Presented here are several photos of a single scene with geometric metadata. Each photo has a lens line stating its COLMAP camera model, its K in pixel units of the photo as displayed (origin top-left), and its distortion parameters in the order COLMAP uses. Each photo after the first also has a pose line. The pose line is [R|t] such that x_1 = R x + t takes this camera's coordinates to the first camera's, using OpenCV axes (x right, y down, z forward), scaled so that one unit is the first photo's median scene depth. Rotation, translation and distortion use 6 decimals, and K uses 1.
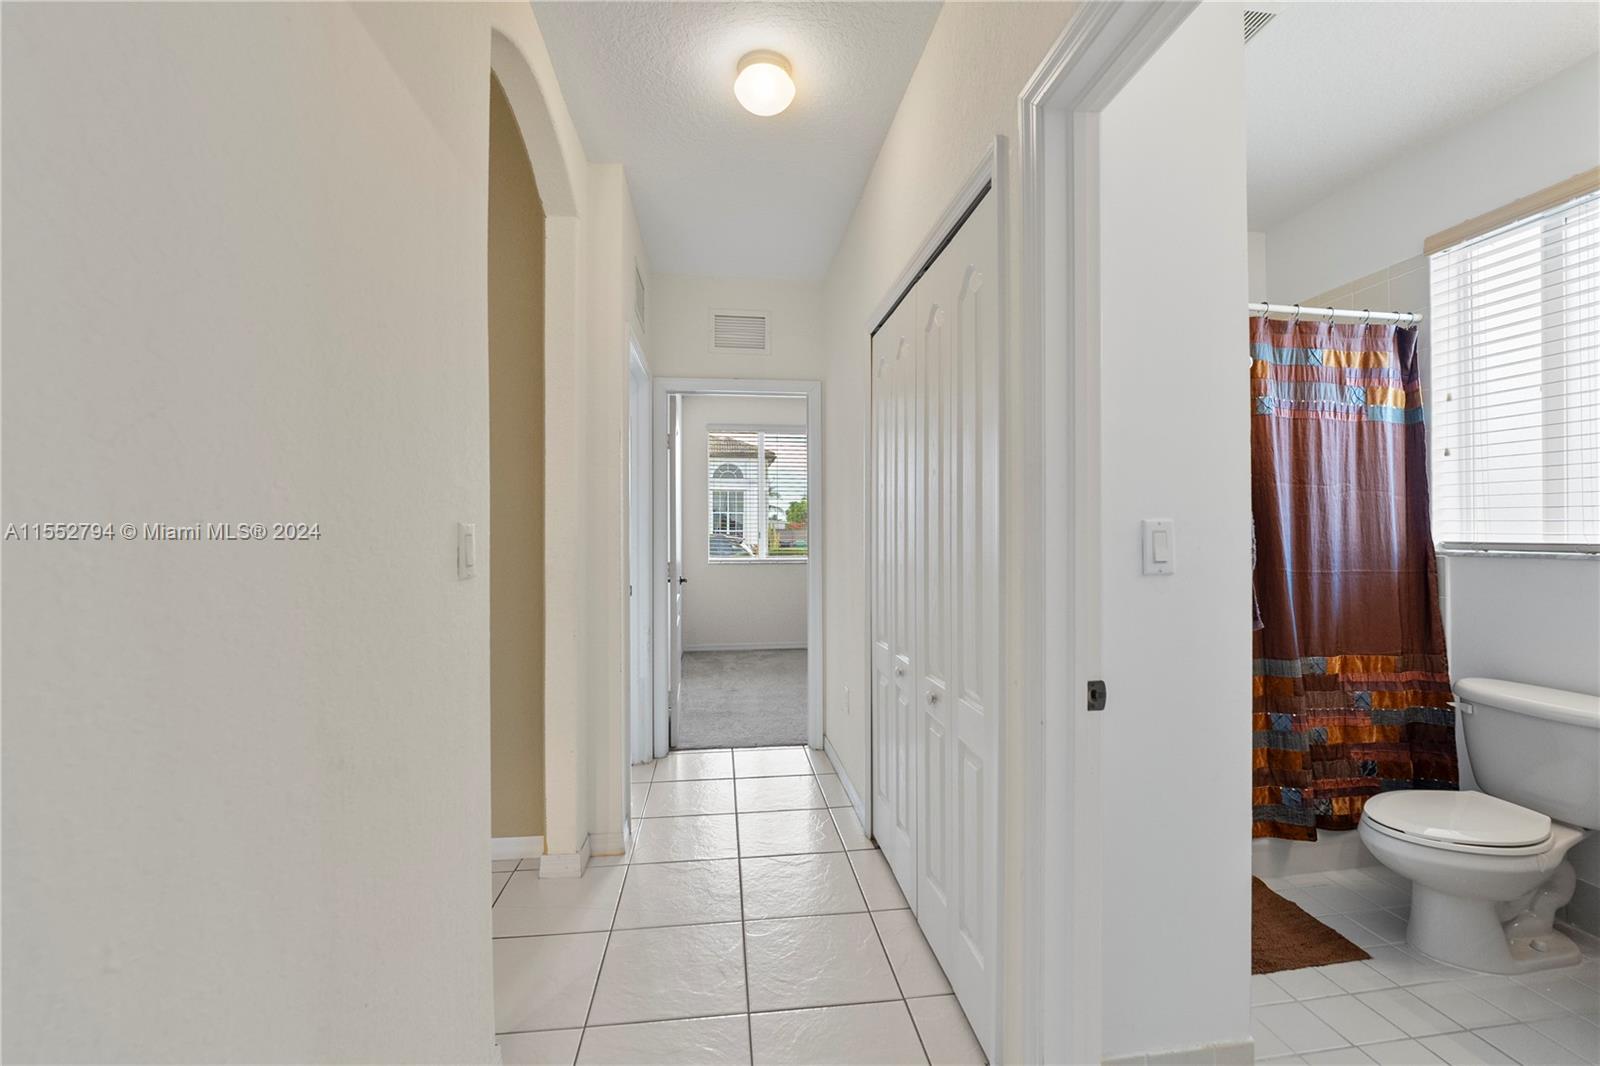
lens RADIAL K [[656.5, 0, 796.0], [0, 656.5, 527.9], [0, 0, 1]] dist [-0.016009, 0.002283]
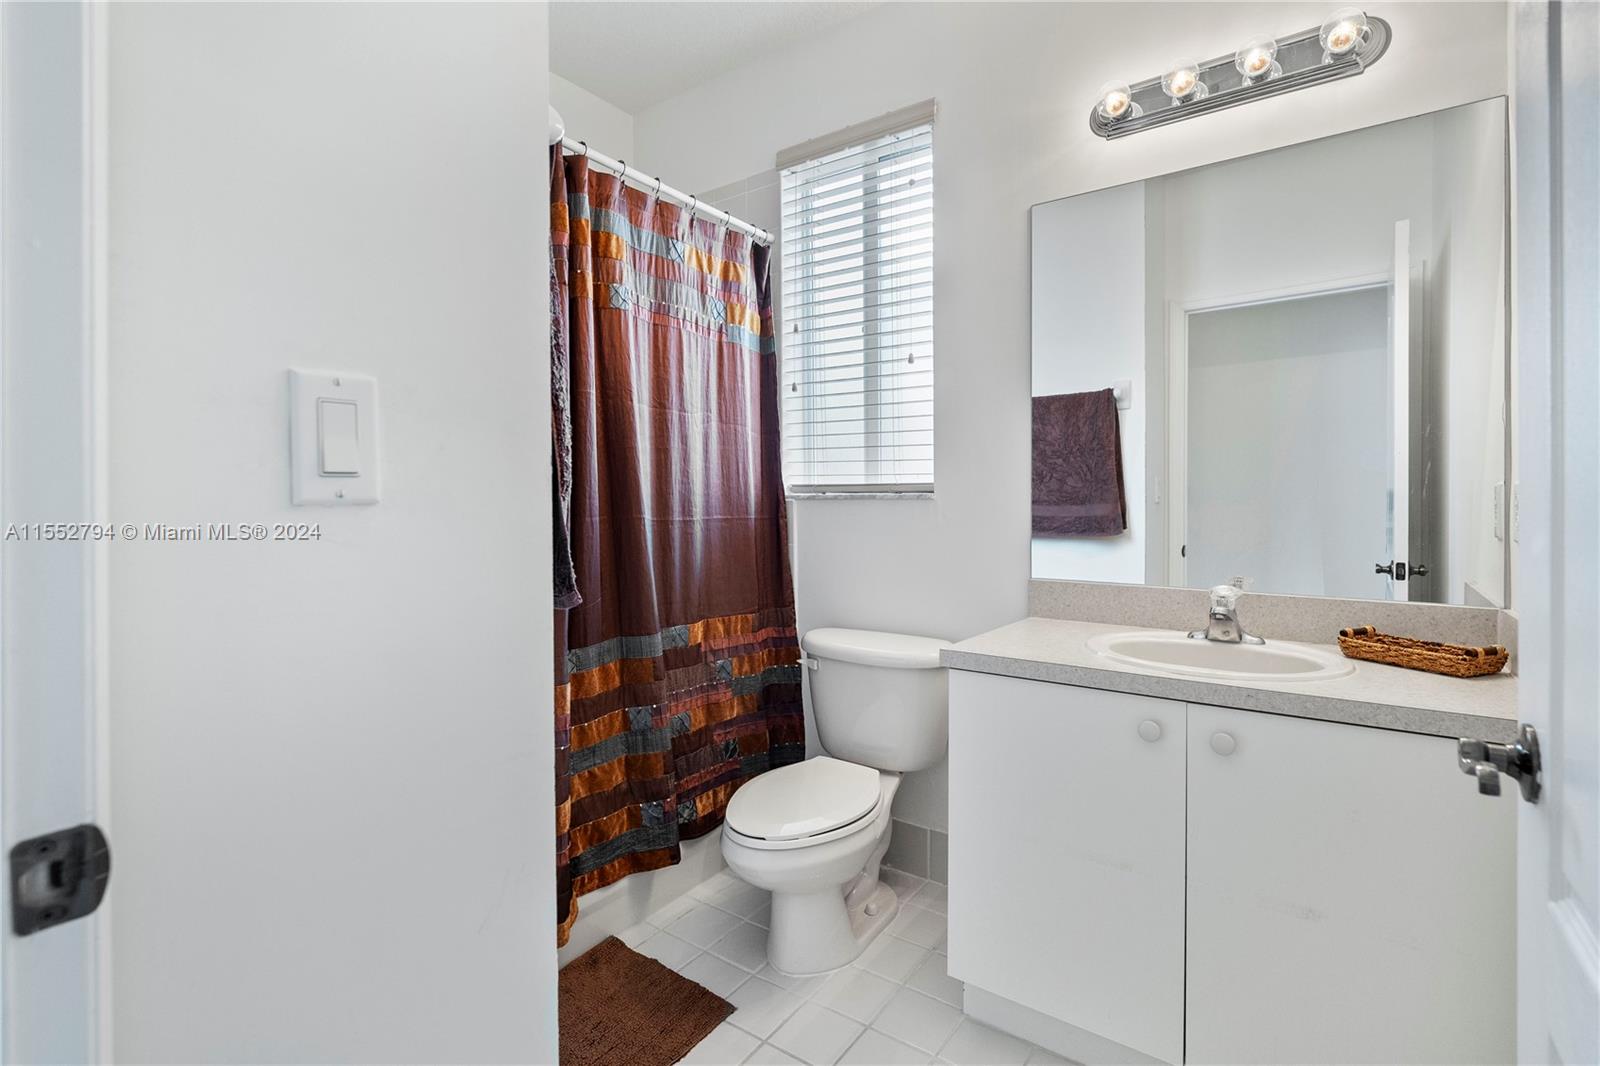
lens RADIAL K [[742.8, 0, 810.7], [0, 742.8, 532.1], [0, 0, 1]] dist [-0.015099, 0.000730]
pose [[0.675554, -0.034593, 0.736499, 0.245547], [-0.001783, 0.998819, 0.048550, 0.039205], [-0.737308, -0.034111, 0.674695, 0.272423]]
